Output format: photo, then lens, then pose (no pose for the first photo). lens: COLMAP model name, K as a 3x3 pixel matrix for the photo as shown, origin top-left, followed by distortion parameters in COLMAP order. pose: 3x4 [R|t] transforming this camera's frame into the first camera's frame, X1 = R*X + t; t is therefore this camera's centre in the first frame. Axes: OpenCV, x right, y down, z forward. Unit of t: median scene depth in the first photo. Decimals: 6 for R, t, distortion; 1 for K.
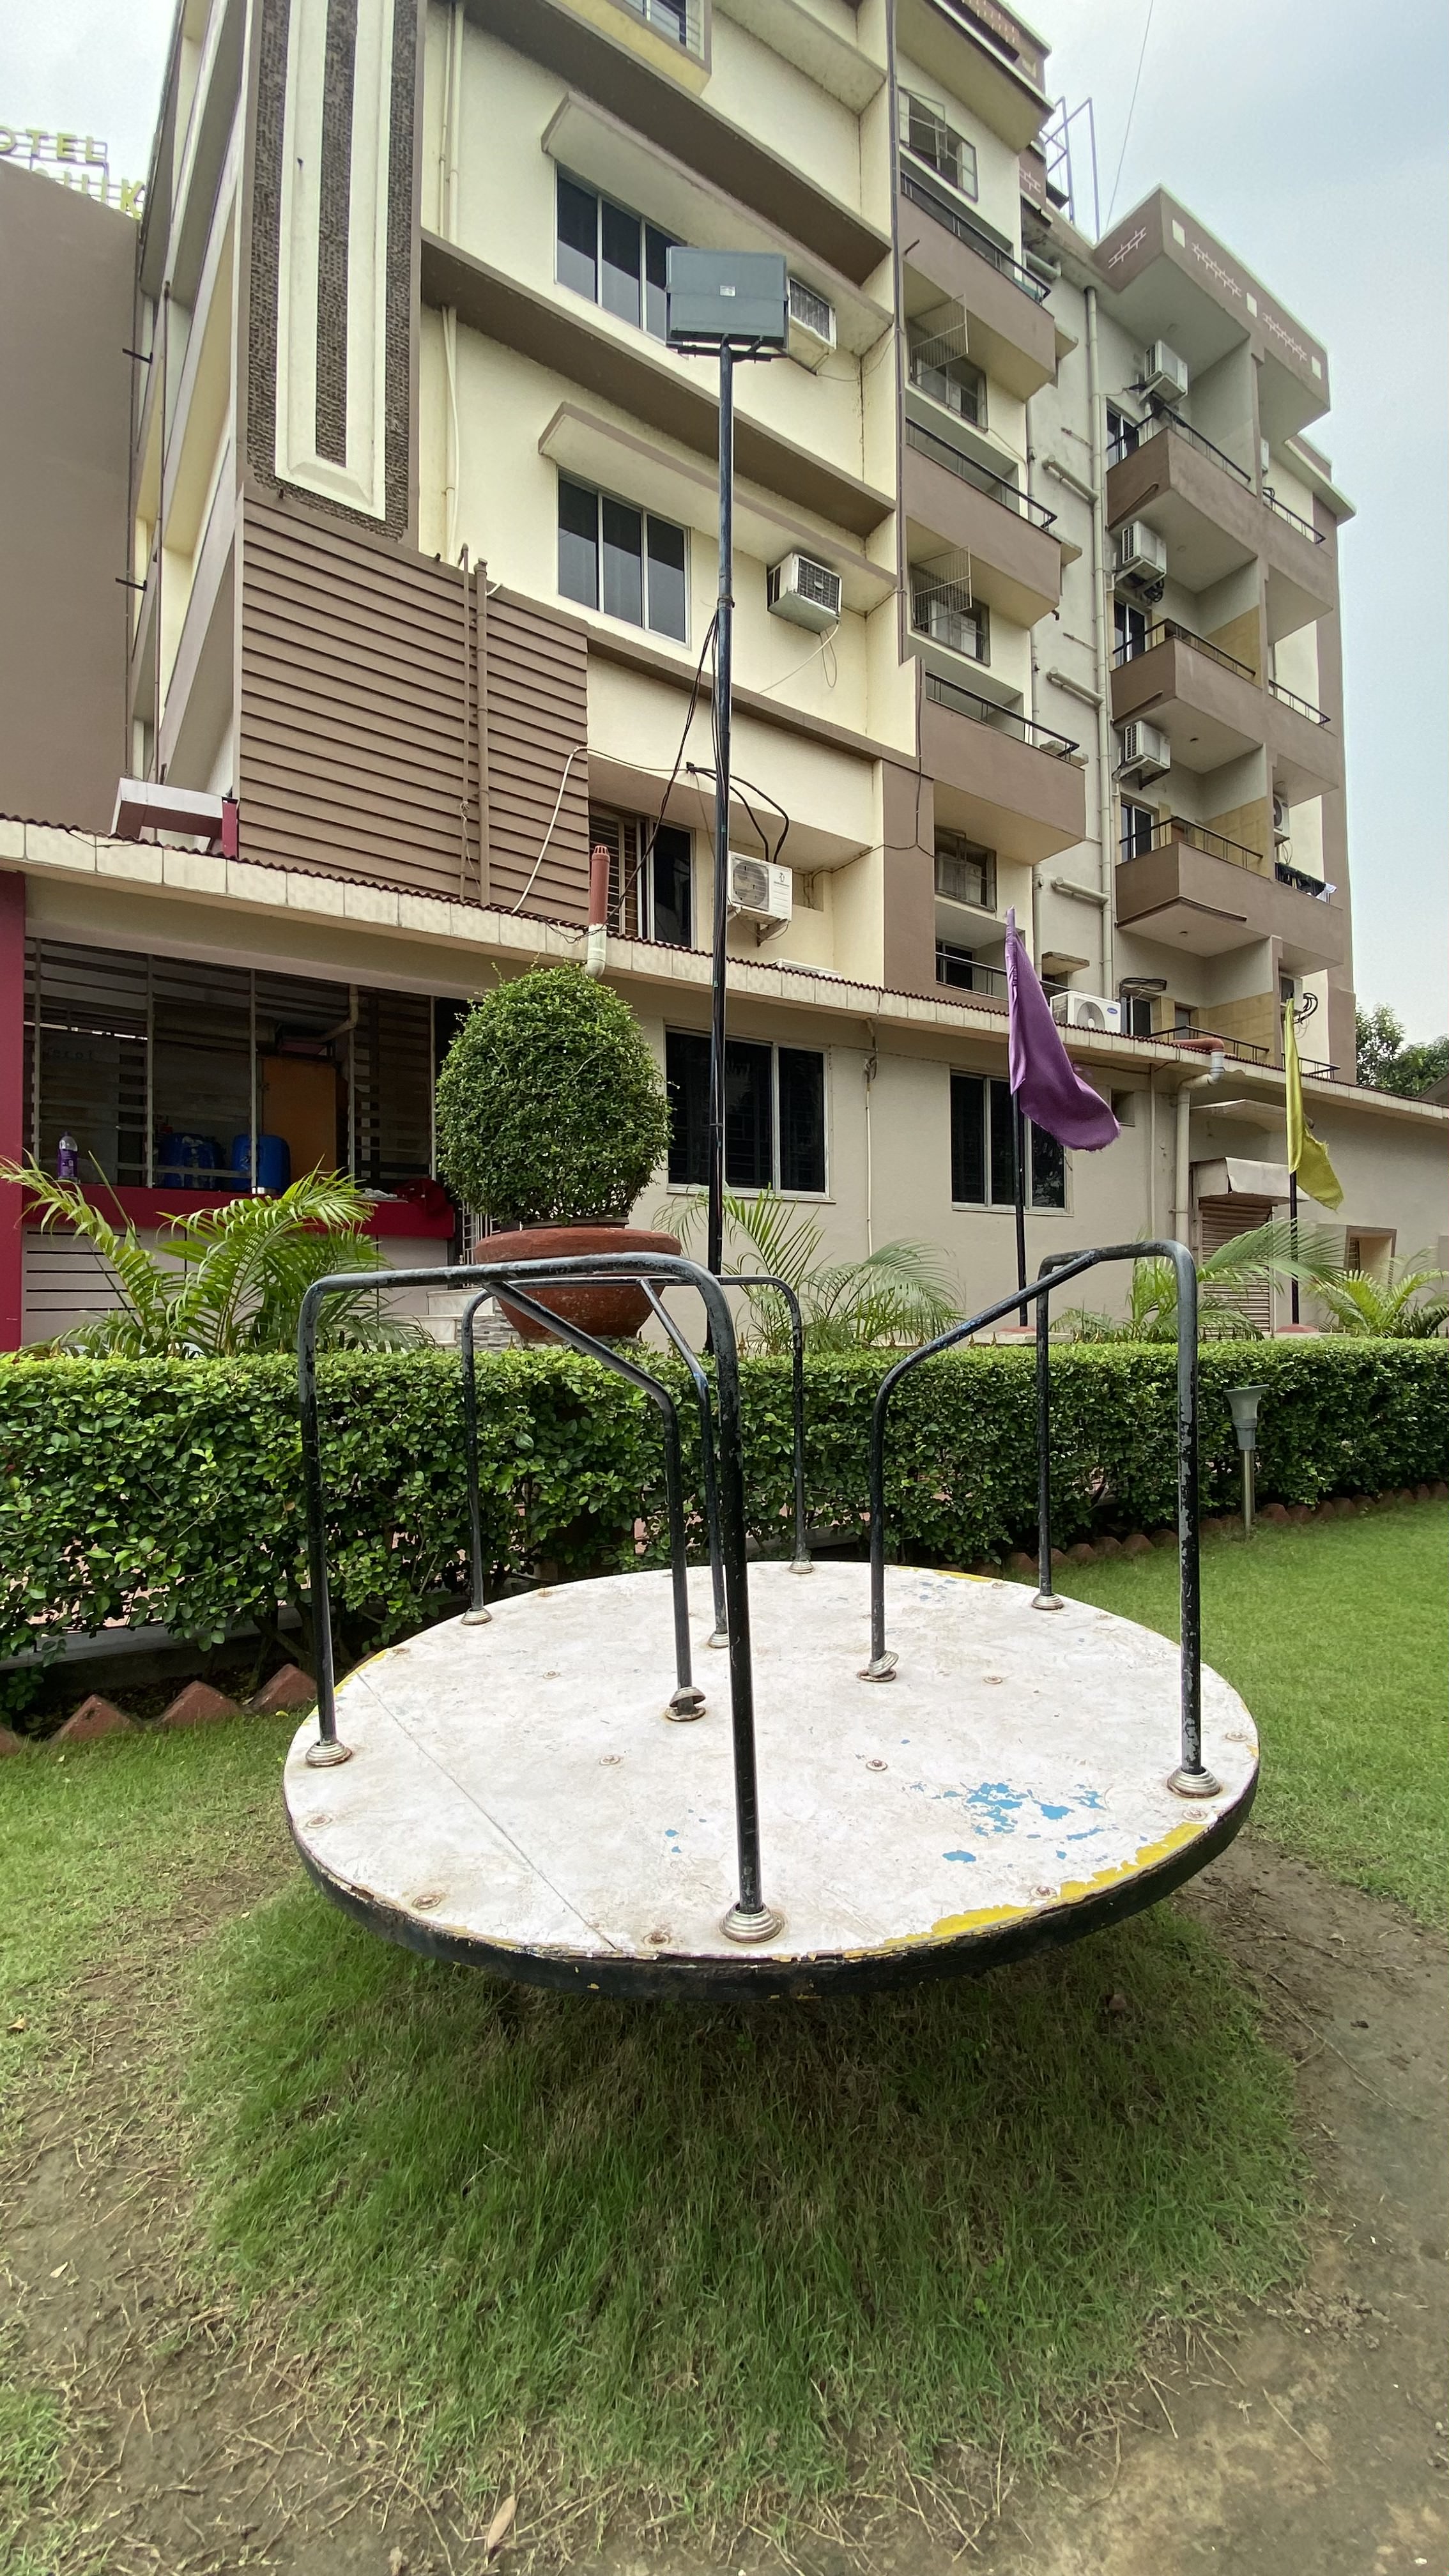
lens RADIAL K [[1047.6, 0, 726.9], [0, 1047.6, 1330.5], [0, 0, 1]] dist [0.041831, -0.029738]
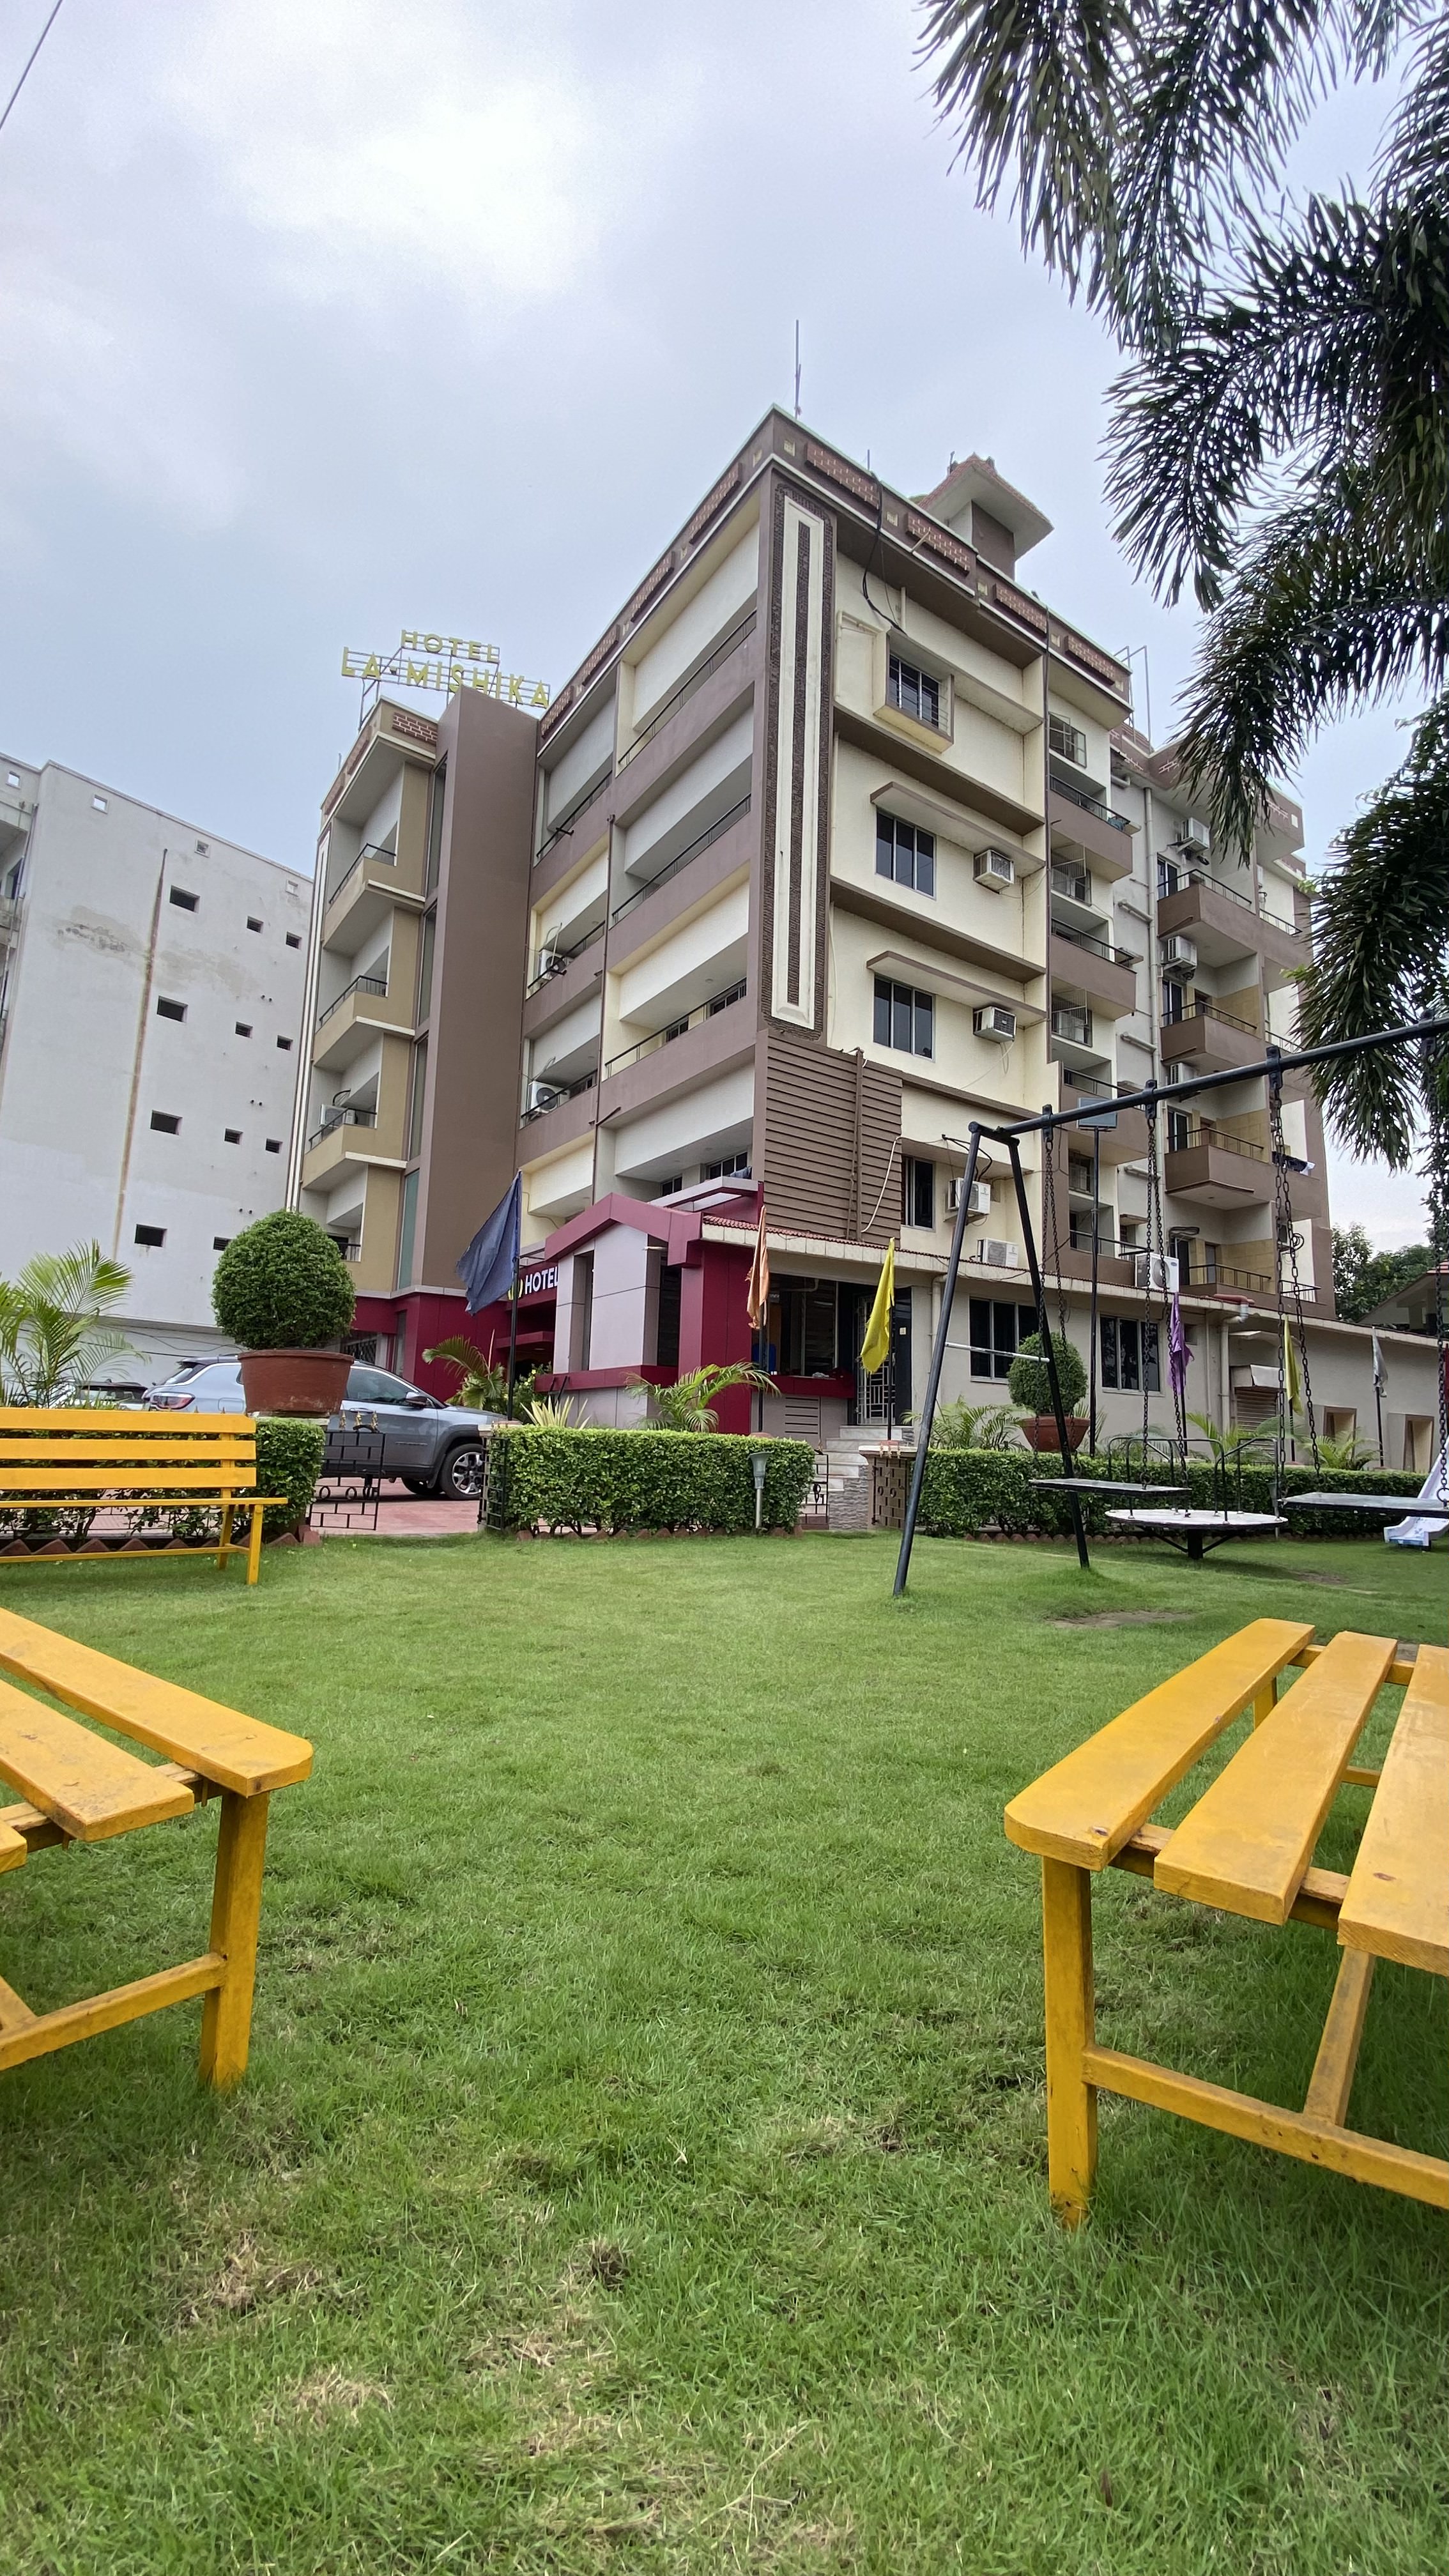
lens RADIAL K [[1047.6, 0, 726.9], [0, 1047.6, 1330.5], [0, 0, 1]] dist [0.041831, -0.029738]
pose [[0.999106, 0.042275, -0.000703, -0.307327], [-0.042053, 0.991854, -0.120236, 0.017224], [-0.004386, 0.120158, 0.992745, -0.572263]]
